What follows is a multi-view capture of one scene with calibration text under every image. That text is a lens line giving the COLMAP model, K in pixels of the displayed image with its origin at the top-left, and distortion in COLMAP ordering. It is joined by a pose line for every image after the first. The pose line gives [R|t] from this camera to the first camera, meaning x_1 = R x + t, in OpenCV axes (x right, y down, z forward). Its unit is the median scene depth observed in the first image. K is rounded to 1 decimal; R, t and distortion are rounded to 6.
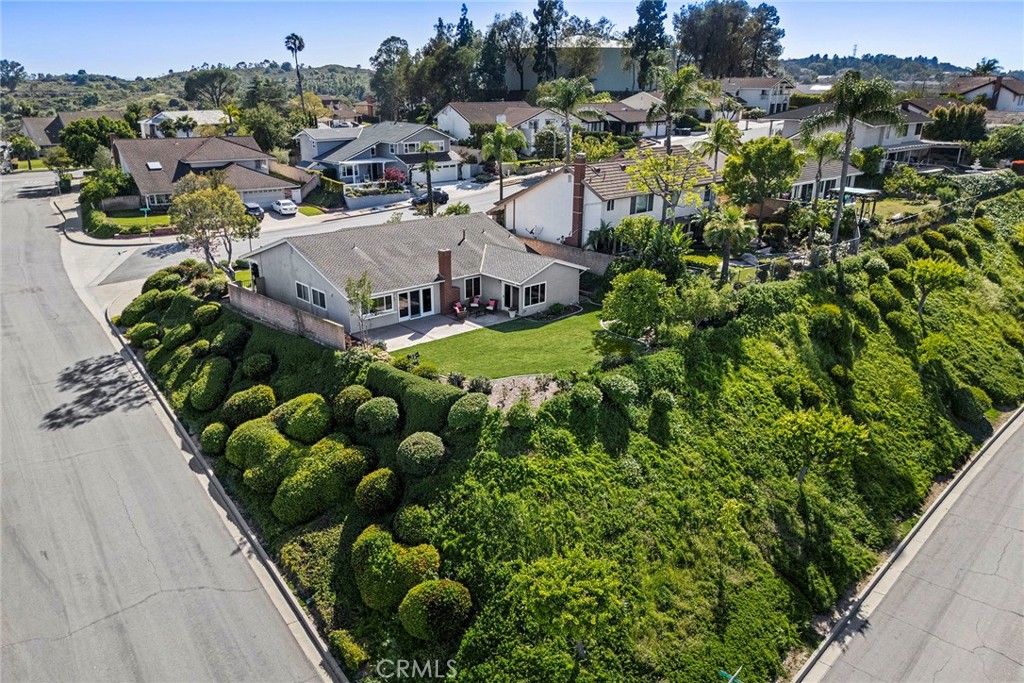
lens RADIAL K [[712.4, 0, 512.0], [0, 712.4, 341.5], [0, 0, 1]] dist [0.057233, -0.000609]
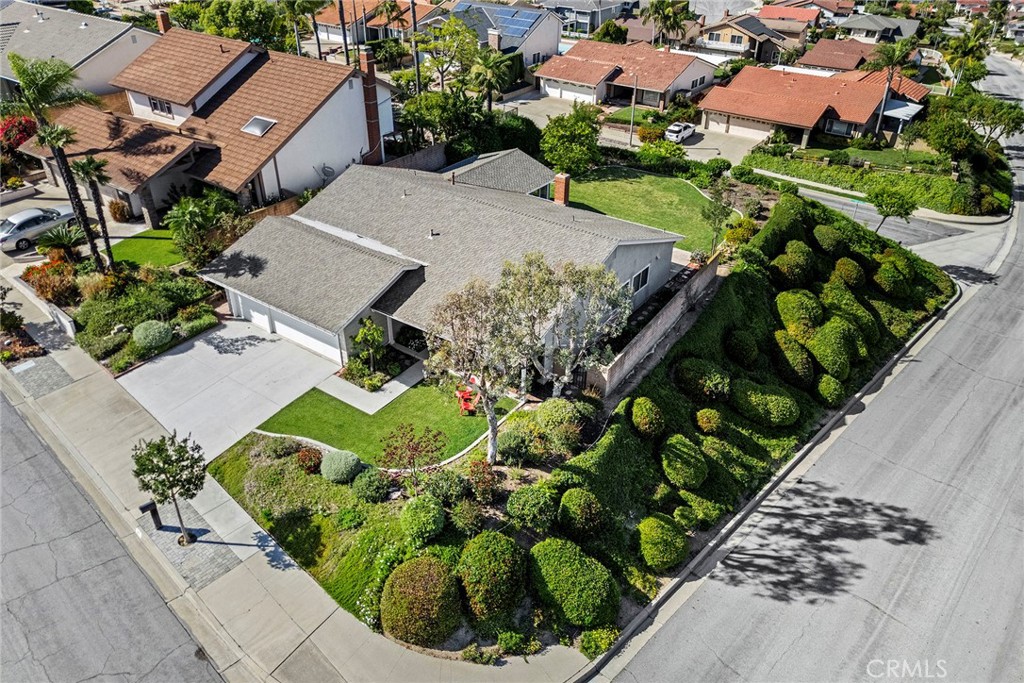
lens RADIAL K [[734.7, 0, 512.0], [0, 734.7, 341.5], [0, 0, 1]] dist [0.029425, -0.000388]
pose [[-0.161472, -0.536793, 0.828118, -0.938878], [0.359195, 0.749606, 0.555940, -0.499024], [-0.919187, 0.387225, 0.071773, 1.099015]]
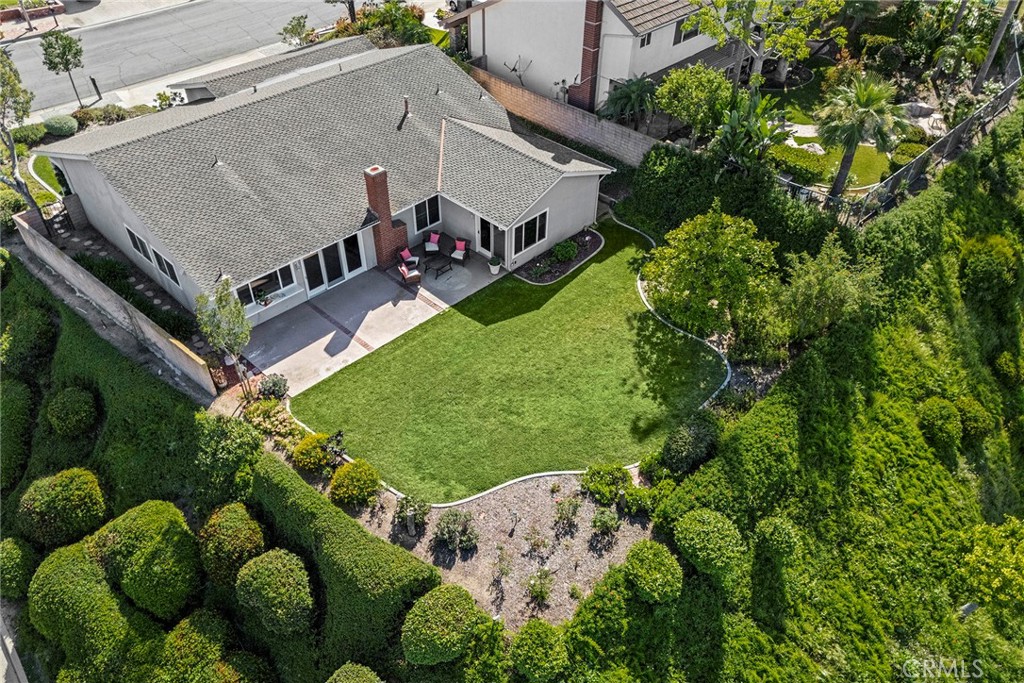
lens RADIAL K [[734.7, 0, 512.0], [0, 734.7, 341.5], [0, 0, 1]] dist [0.029425, -0.000388]
pose [[0.998259, -0.037097, 0.045860, -0.016936], [0.017762, 0.930442, 0.366008, -0.223798], [-0.056248, -0.364556, 0.929481, 0.404697]]
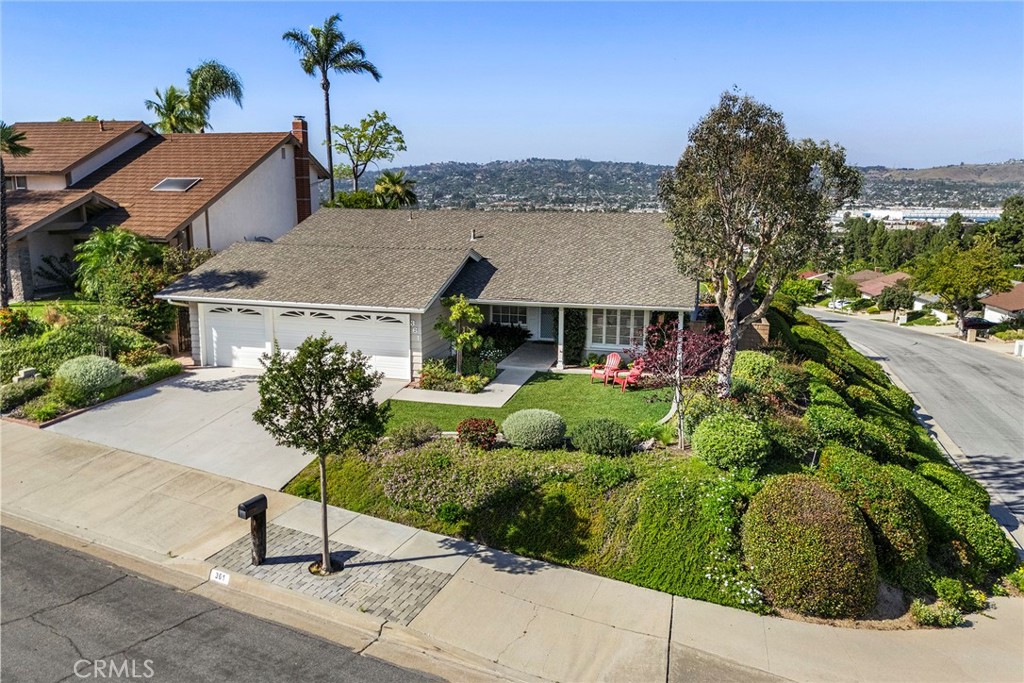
lens RADIAL K [[734.7, 0, 512.0], [0, 734.7, 341.5], [0, 0, 1]] dist [0.029425, -0.000388]
pose [[-0.480528, -0.200088, 0.853849, -0.783910], [0.314930, 0.869309, 0.380947, -0.328507], [-0.818481, 0.451958, -0.354714, 1.432010]]
